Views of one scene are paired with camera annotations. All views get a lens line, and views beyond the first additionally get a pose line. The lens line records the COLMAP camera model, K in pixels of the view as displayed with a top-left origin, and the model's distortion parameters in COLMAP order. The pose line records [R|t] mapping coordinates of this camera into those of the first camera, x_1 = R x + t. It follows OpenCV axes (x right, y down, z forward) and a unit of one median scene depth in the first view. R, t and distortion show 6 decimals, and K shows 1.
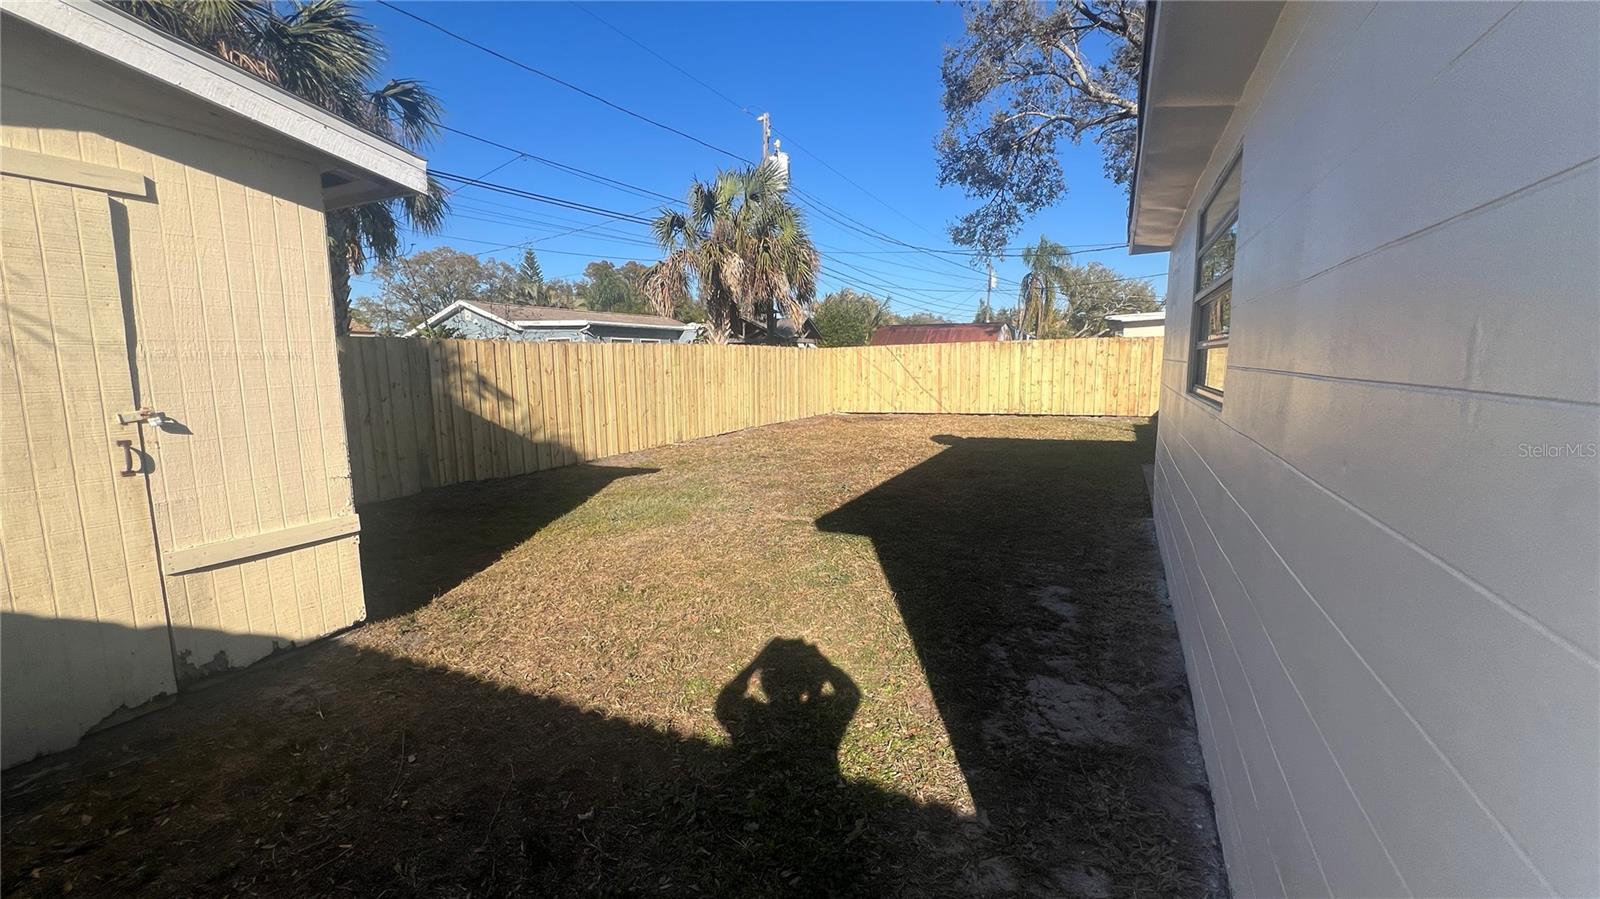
lens RADIAL K [[639.1, 0, 796.4], [0, 639.1, 447.1], [0, 0, 1]] dist [-0.001993, 0.000766]
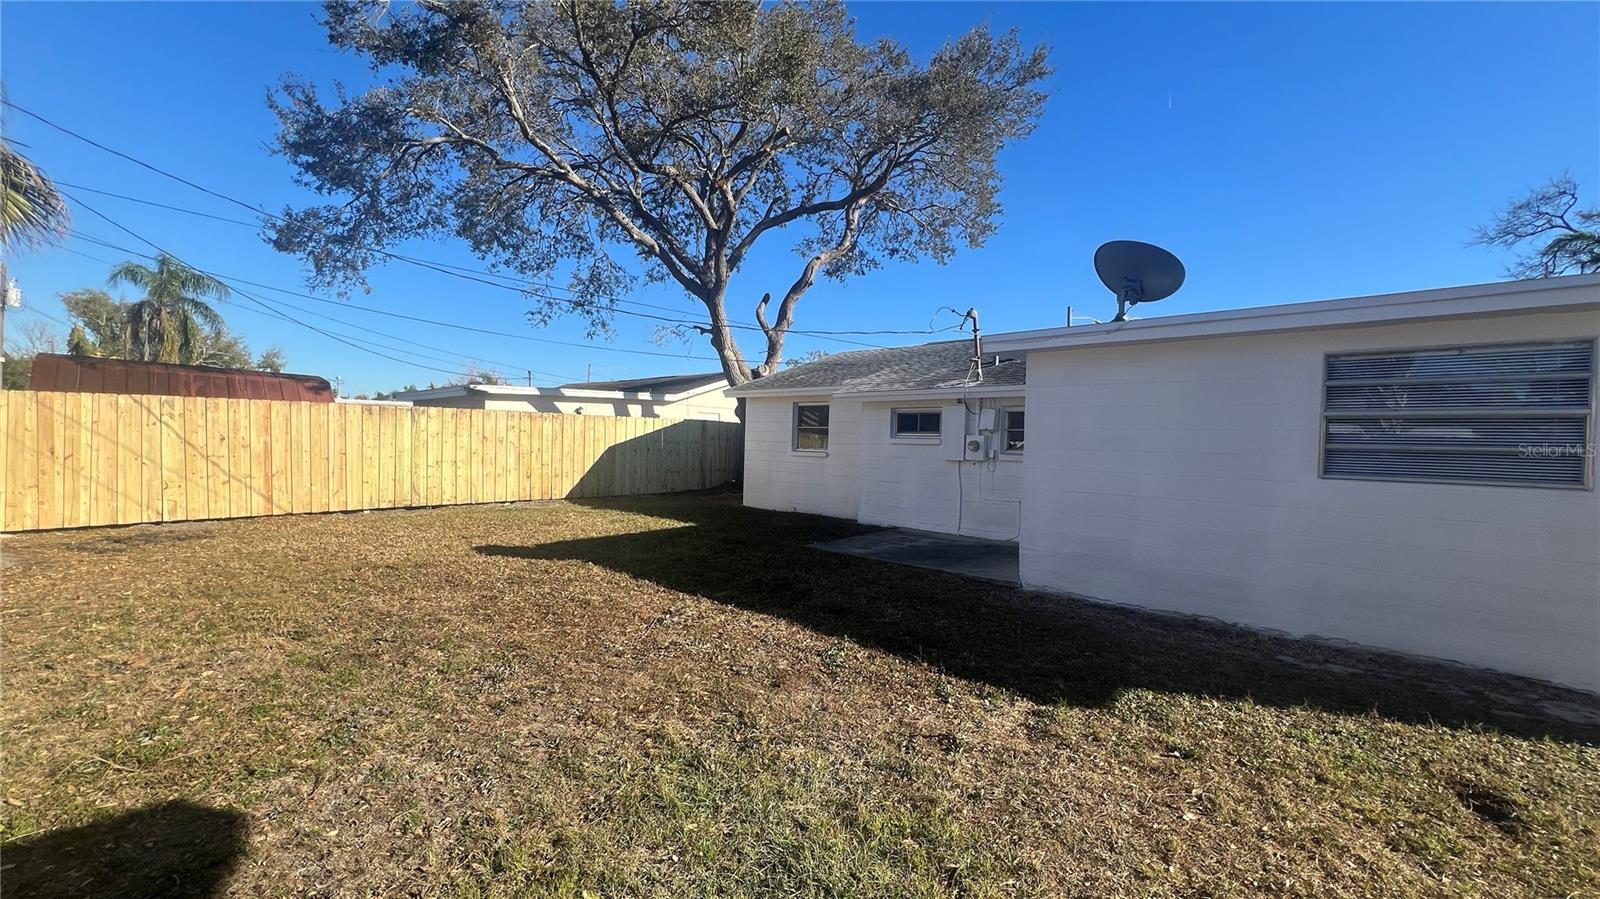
lens RADIAL K [[639.1, 0, 796.4], [0, 639.1, 447.1], [0, 0, 1]] dist [-0.001993, 0.000766]
pose [[0.276646, 0.013004, 0.960884, -0.230087], [0.098275, 0.994283, -0.041749, -0.045857], [-0.955934, 0.105980, 0.273786, 0.379220]]
